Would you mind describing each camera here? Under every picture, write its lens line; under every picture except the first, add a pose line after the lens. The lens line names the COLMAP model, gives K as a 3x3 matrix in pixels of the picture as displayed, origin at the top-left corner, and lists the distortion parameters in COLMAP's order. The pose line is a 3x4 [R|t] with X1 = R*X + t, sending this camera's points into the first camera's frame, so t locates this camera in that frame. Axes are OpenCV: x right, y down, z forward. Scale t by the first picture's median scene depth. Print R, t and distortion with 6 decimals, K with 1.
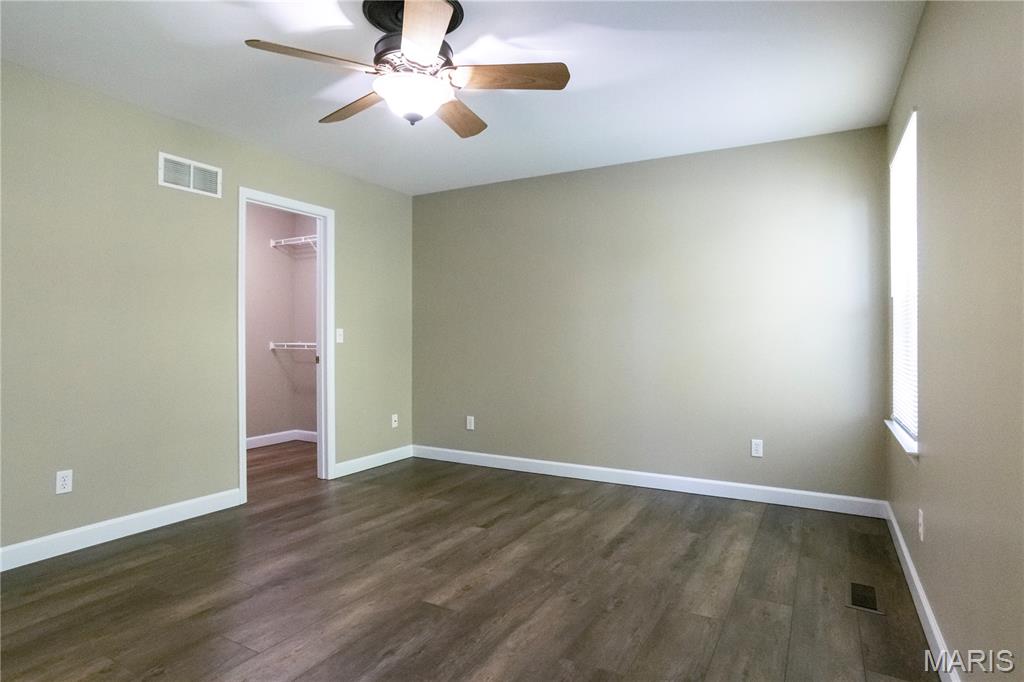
lens RADIAL K [[573.7, 0, 511.6], [0, 573.7, 323.6], [0, 0, 1]] dist [-0.078465, 0.061001]
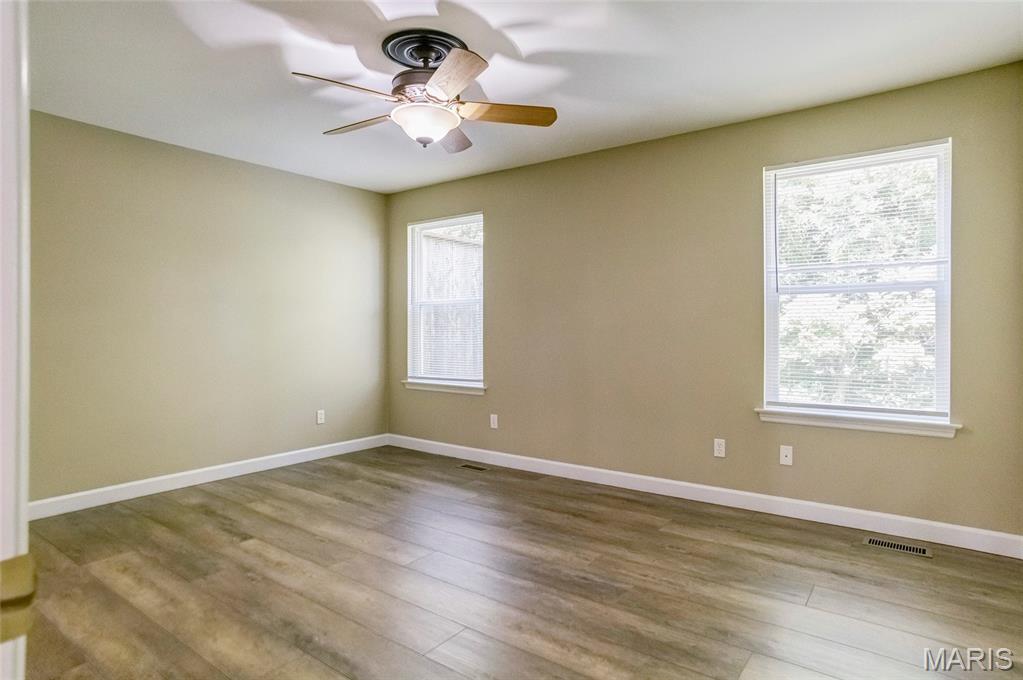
lens RADIAL K [[573.1, 0, 511.1], [0, 573.1, 322.7], [0, 0, 1]] dist [-0.078465, 0.061001]
pose [[0.127395, 0.004281, 0.991843, -0.918185], [-0.014390, 0.999893, -0.002467, 0.004551], [-0.991748, -0.013958, 0.127443, 0.478641]]
